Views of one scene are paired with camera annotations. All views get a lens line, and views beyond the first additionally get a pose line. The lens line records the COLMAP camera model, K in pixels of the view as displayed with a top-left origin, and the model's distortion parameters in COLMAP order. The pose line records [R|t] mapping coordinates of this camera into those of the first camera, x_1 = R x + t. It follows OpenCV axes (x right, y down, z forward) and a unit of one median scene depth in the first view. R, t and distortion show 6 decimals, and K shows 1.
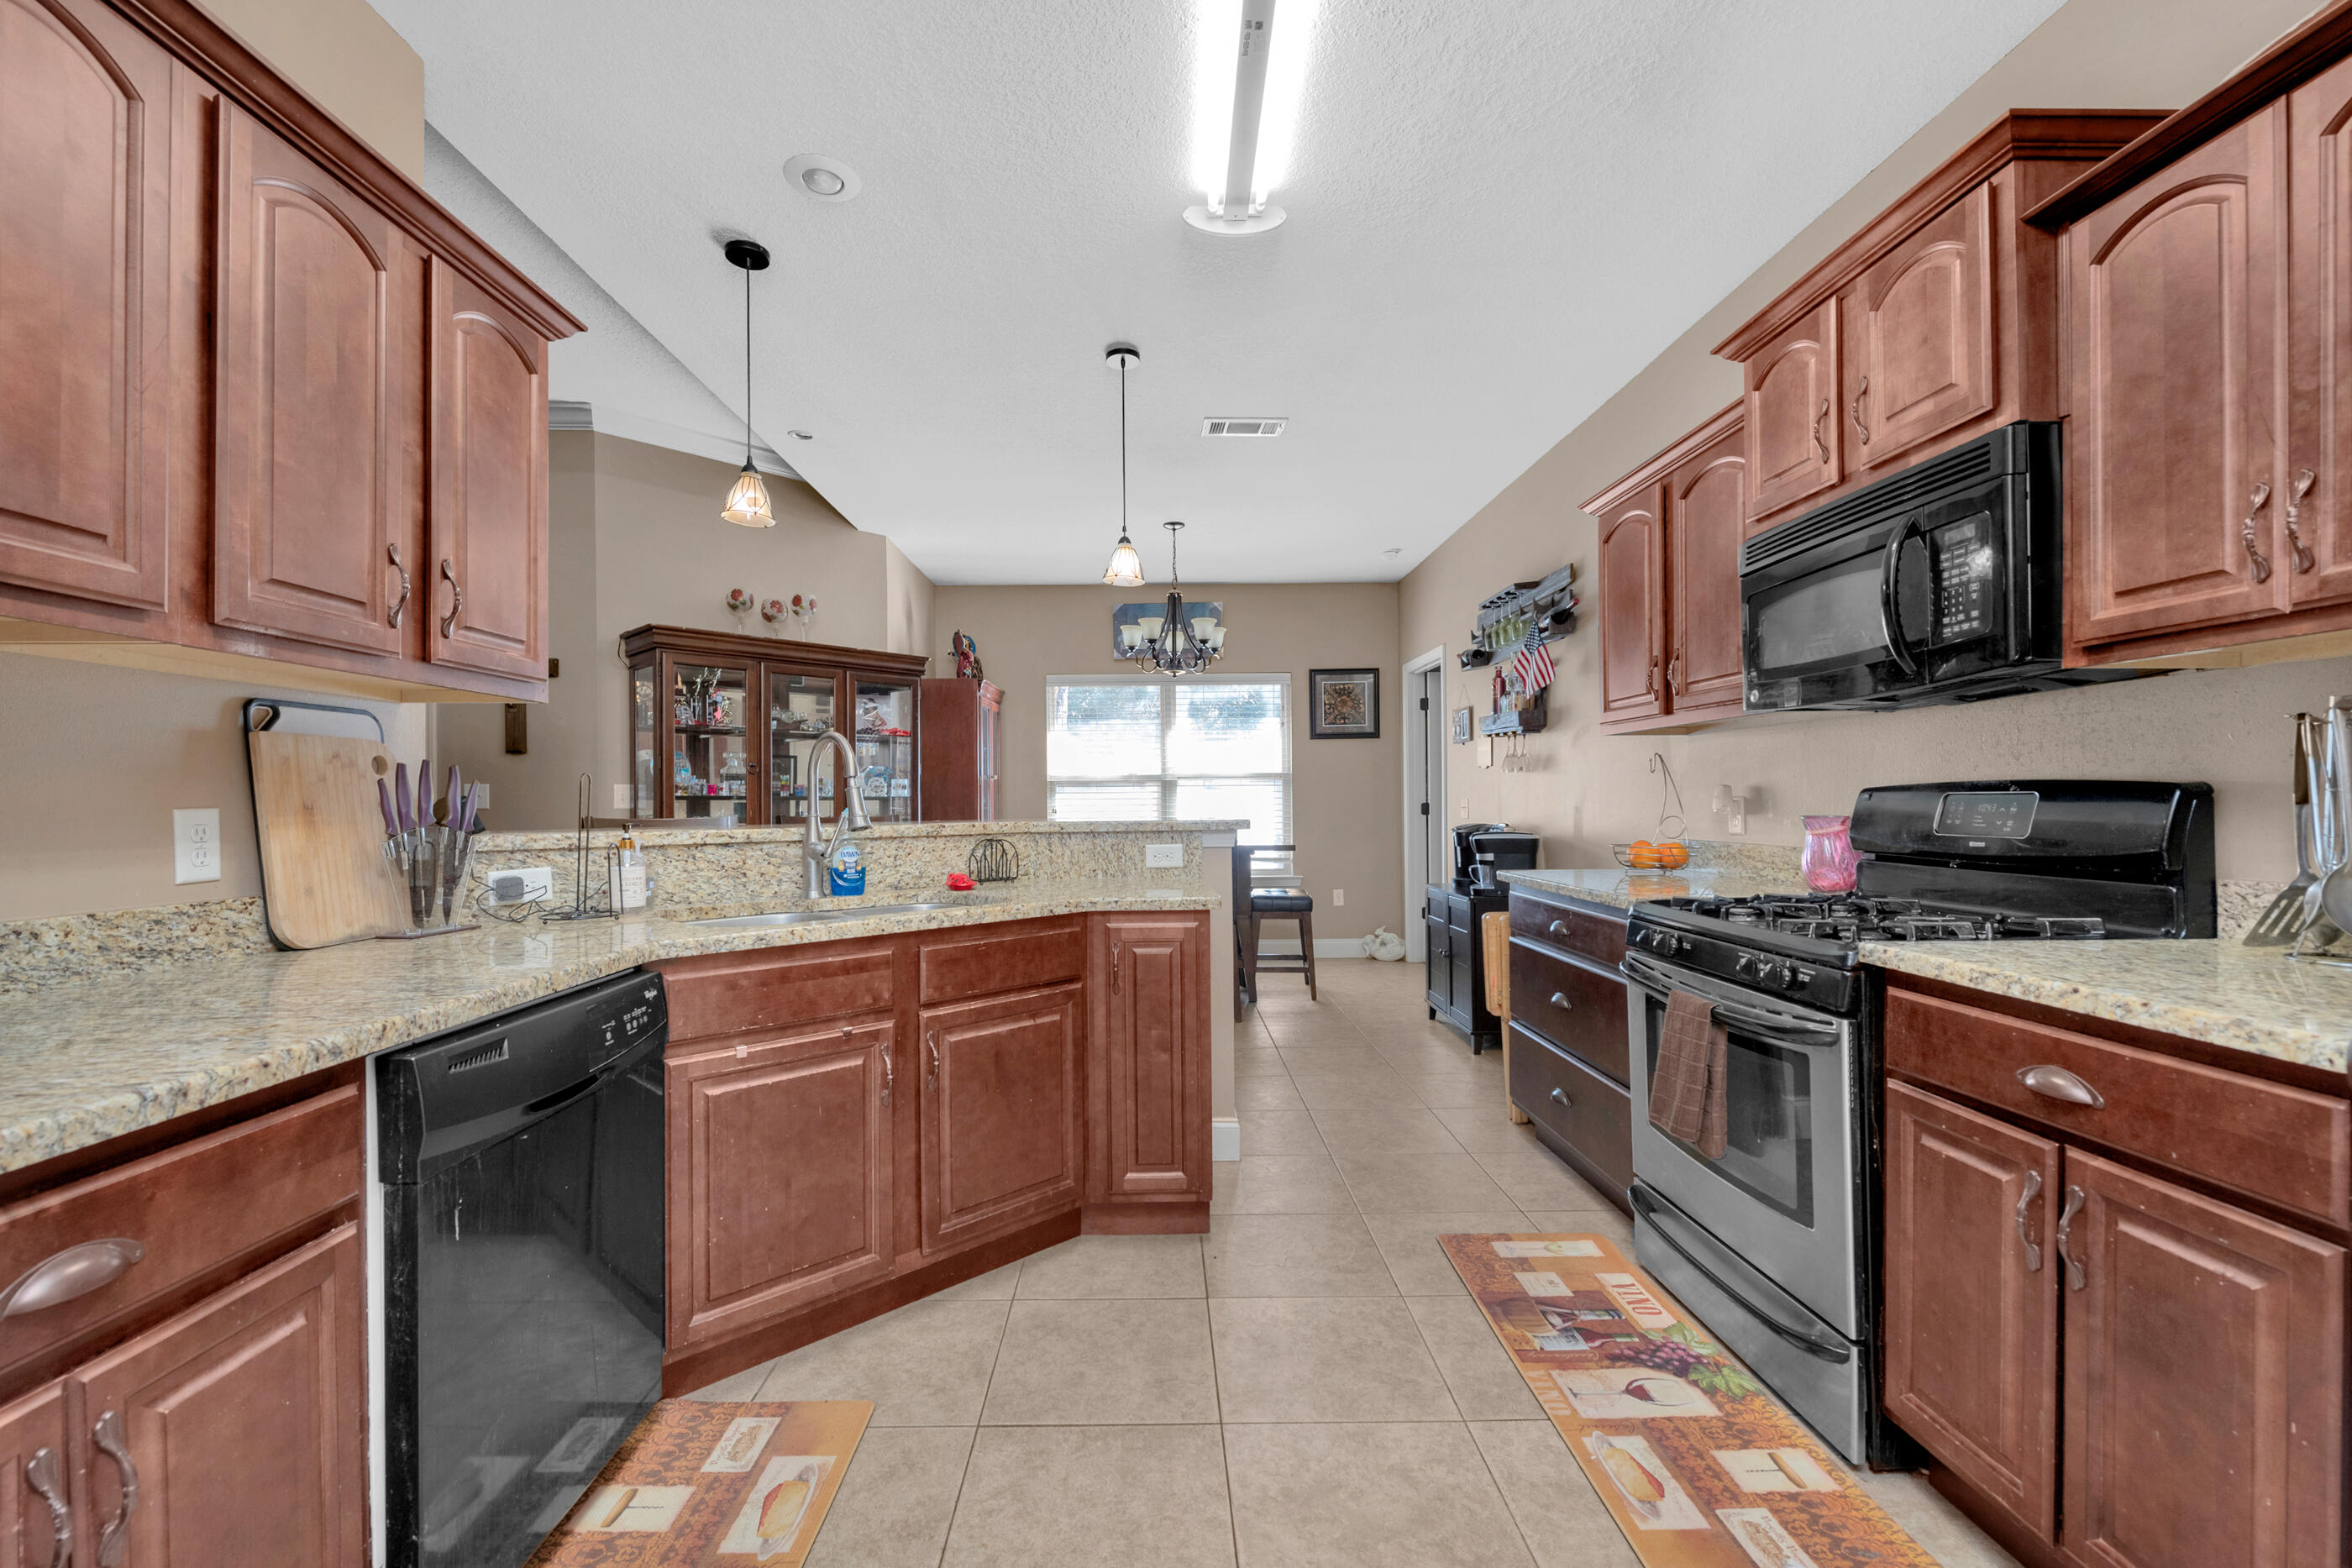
lens RADIAL K [[989.0, 0, 1171.6], [0, 989.0, 792.2], [0, 0, 1]] dist [0.002281, -0.005310]
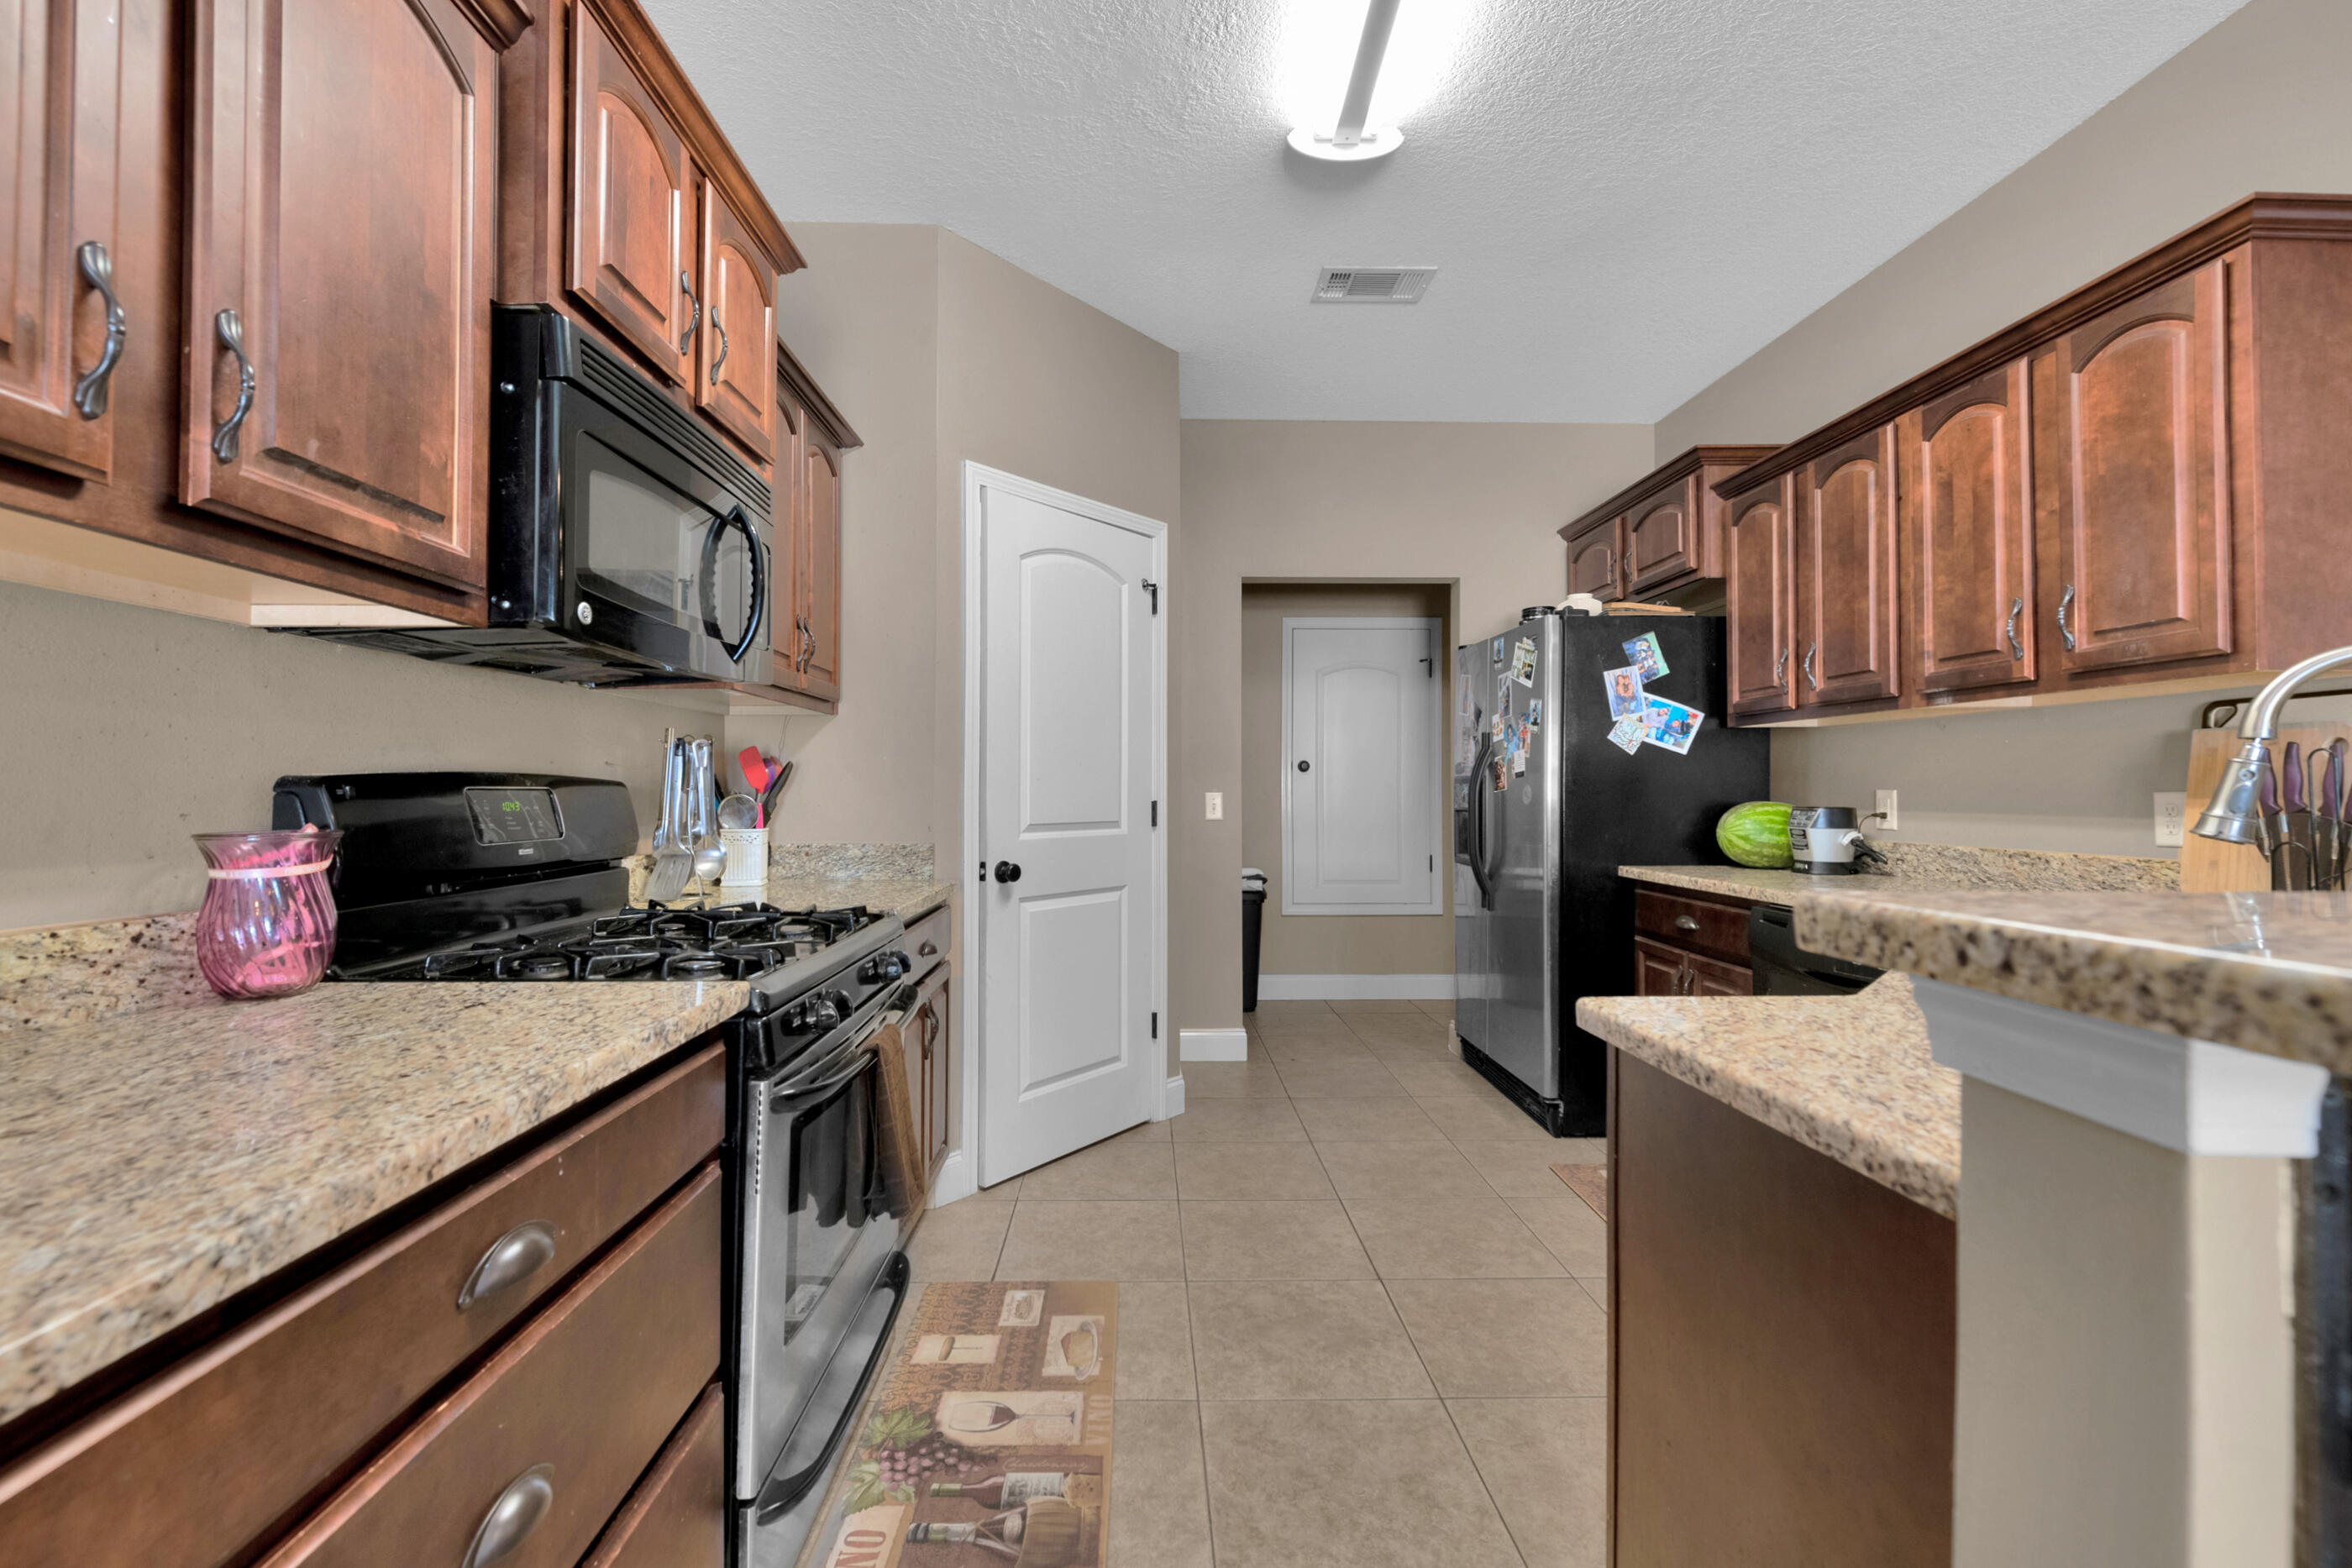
lens RADIAL K [[989.0, 0, 1173.3], [0, 989.0, 783.6], [0, 0, 1]] dist [0.002281, -0.005310]
pose [[-0.999929, 0.000424, -0.011897, 0.331252], [0.000625, 0.999857, -0.016898, 0.023991], [0.011888, -0.016905, -0.999786, 2.006640]]
